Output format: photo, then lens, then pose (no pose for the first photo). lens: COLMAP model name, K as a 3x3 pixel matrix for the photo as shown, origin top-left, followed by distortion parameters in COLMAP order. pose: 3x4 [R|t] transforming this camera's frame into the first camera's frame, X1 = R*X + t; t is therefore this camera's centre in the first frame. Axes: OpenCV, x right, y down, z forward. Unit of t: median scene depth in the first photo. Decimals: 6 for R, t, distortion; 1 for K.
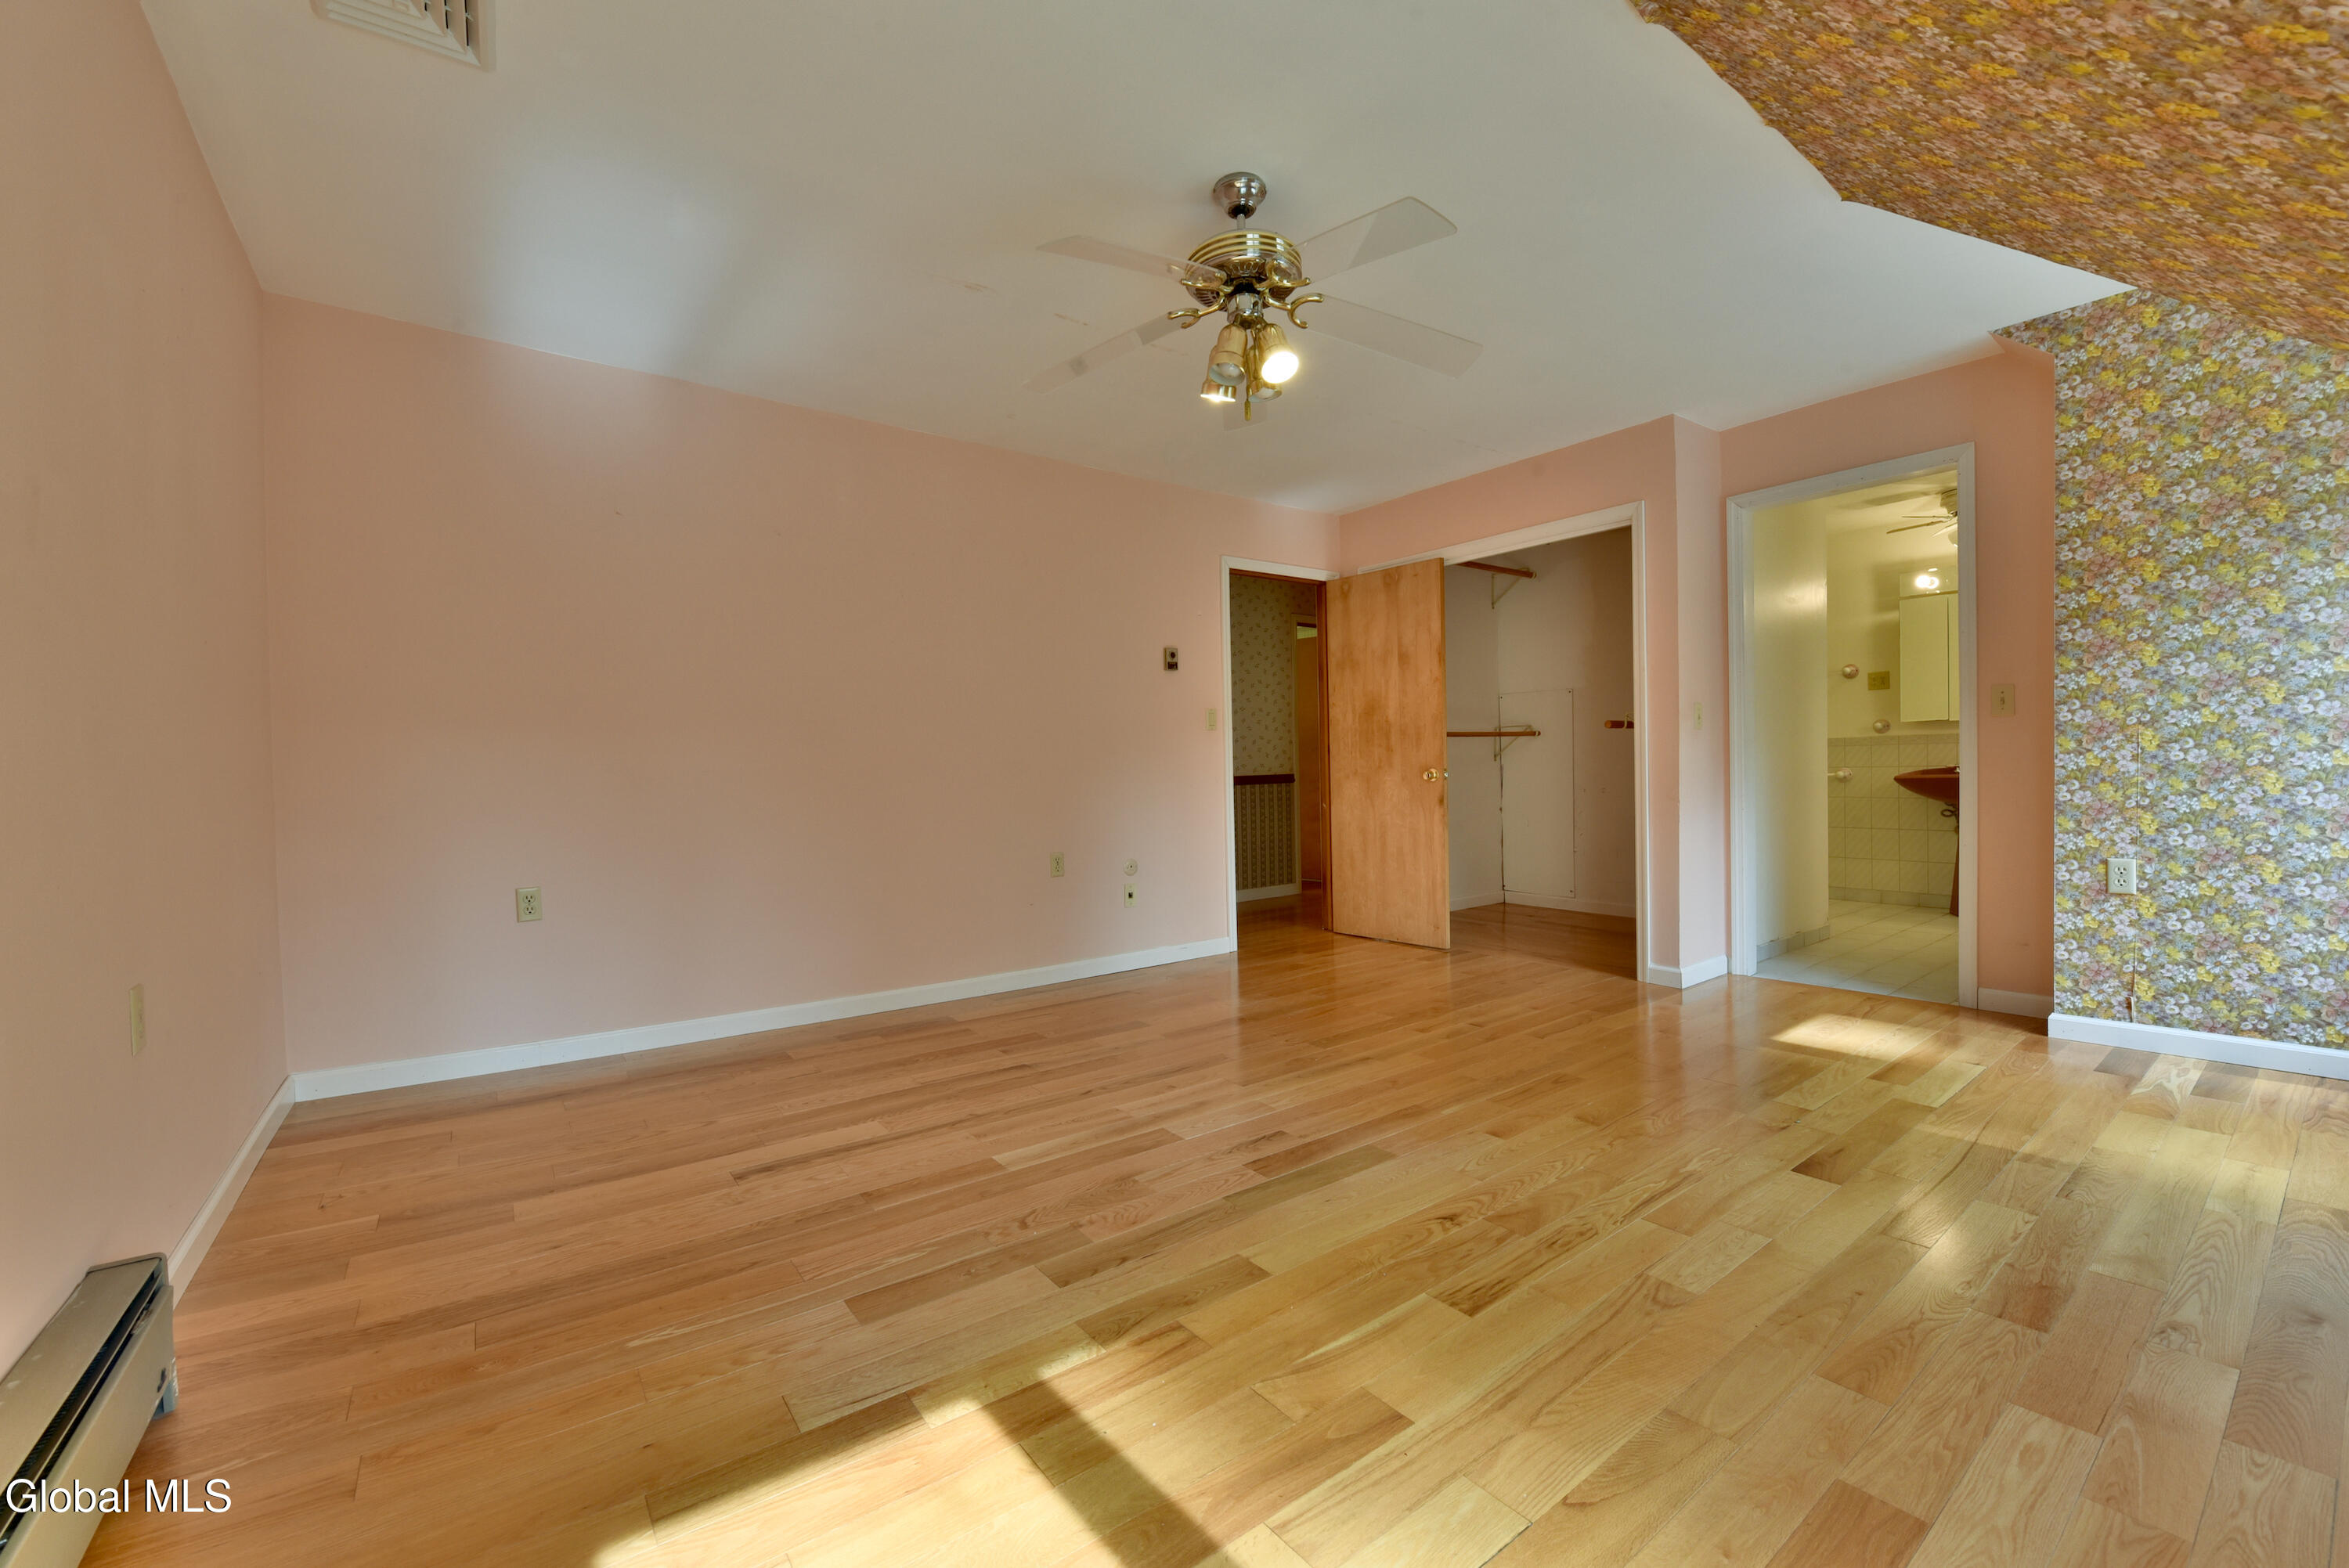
lens RADIAL K [[939.0, 0, 1174.5], [0, 939.0, 784.0], [0, 0, 1]] dist [-0.013802, -0.004834]
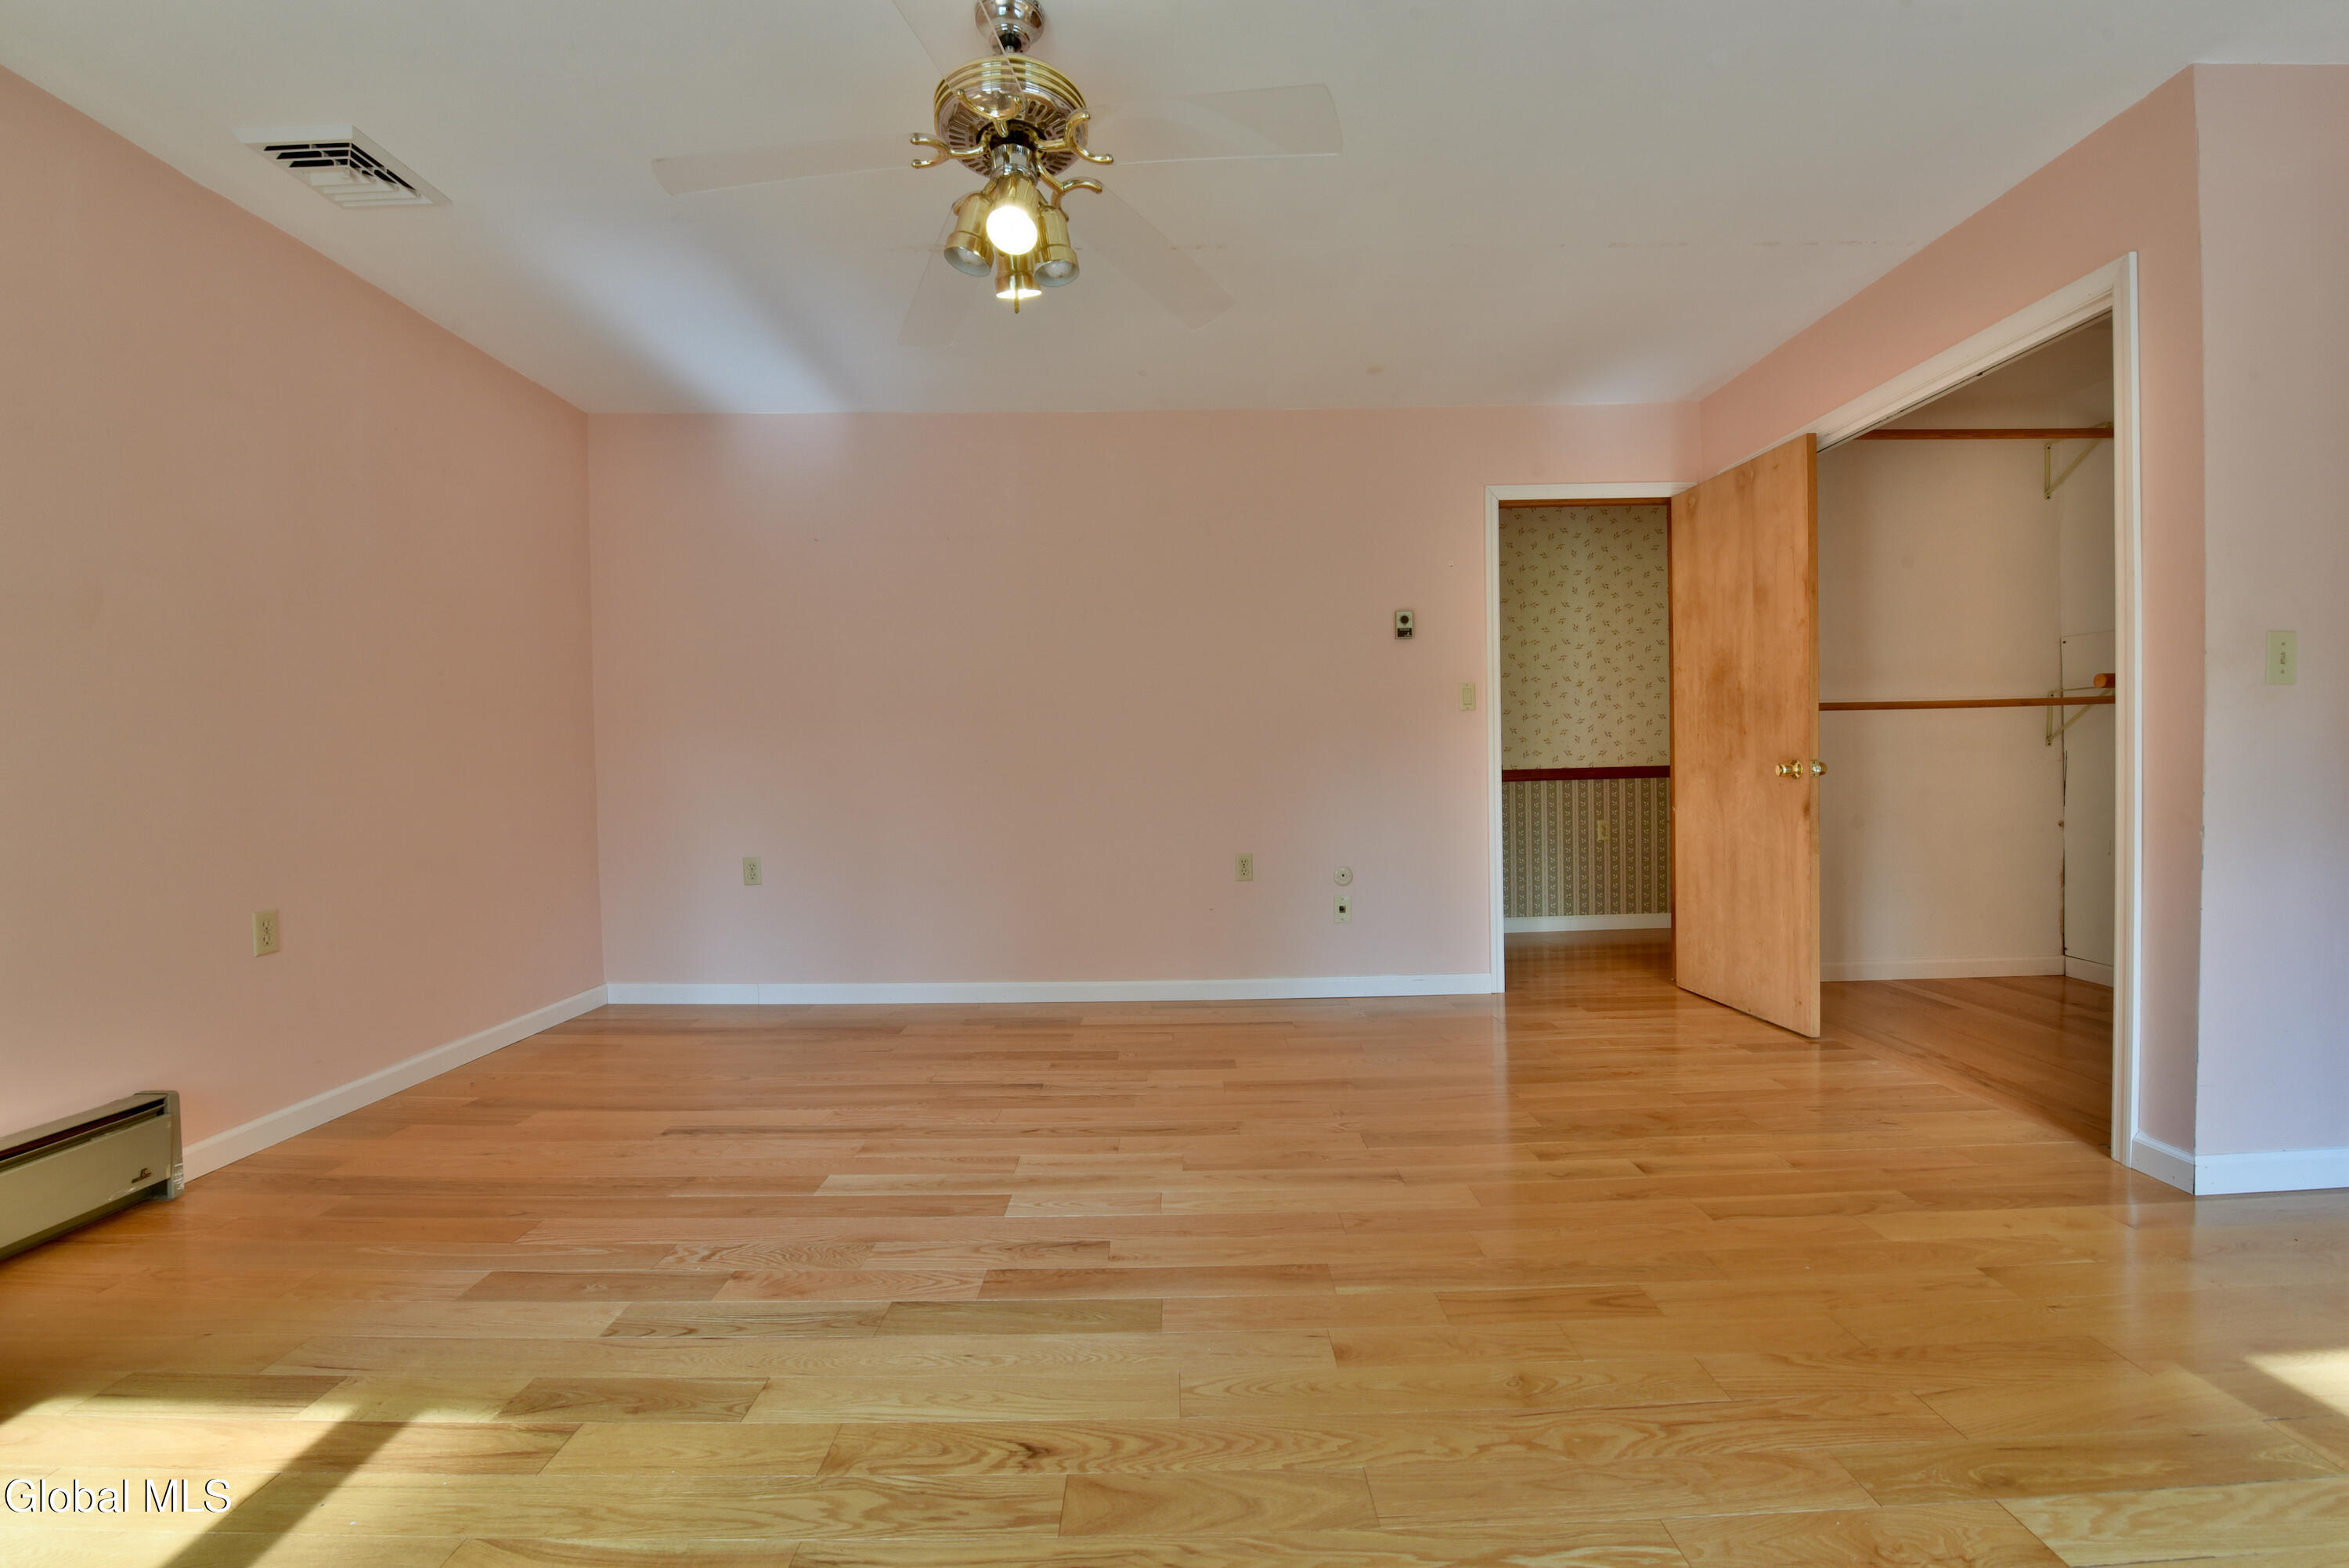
lens RADIAL K [[939.0, 0, 1174.5], [0, 939.0, 784.0], [0, 0, 1]] dist [-0.013802, -0.004834]
pose [[0.805957, 0.017111, -0.591727, 0.481979], [-0.007571, 0.999798, 0.018598, -0.012572], [0.591926, -0.010509, 0.805924, 0.340701]]
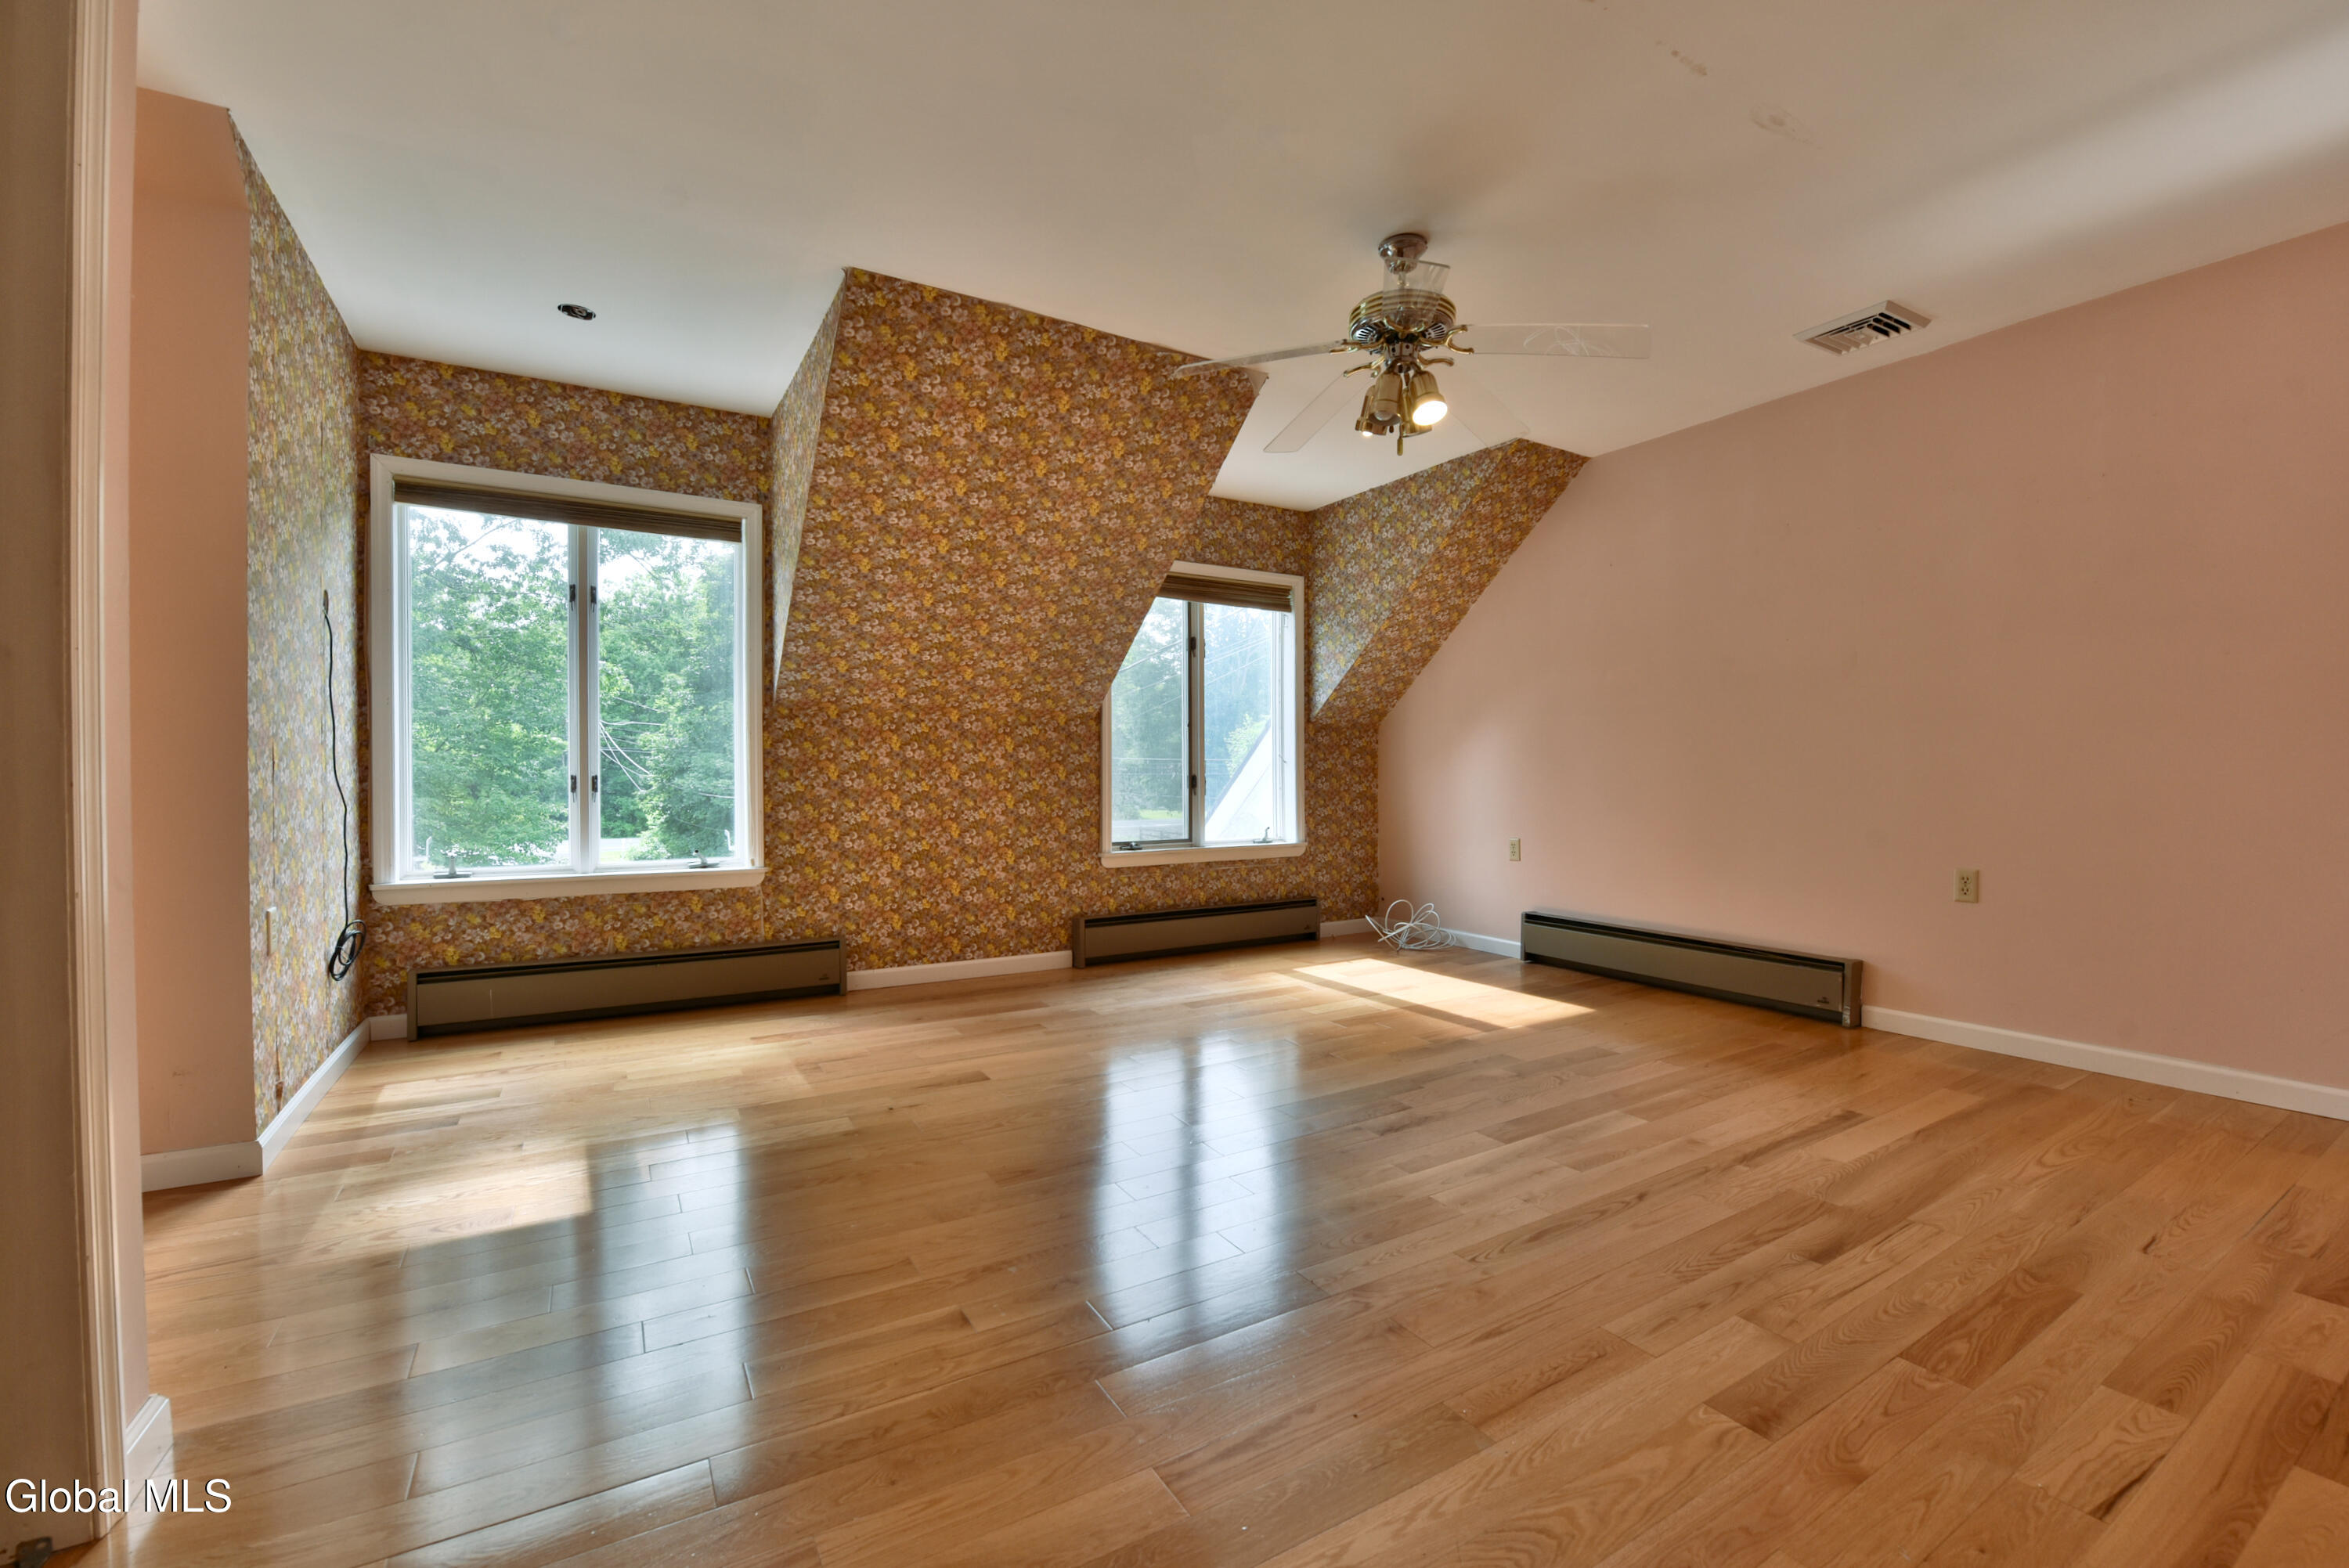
lens RADIAL K [[939.0, 0, 1174.5], [0, 939.0, 784.0], [0, 0, 1]] dist [-0.013802, -0.004834]
pose [[-0.994487, 0.018825, 0.103157, 0.178598], [0.021485, 0.999463, 0.024745, -0.024379], [-0.102636, 0.026825, -0.994357, 1.605481]]
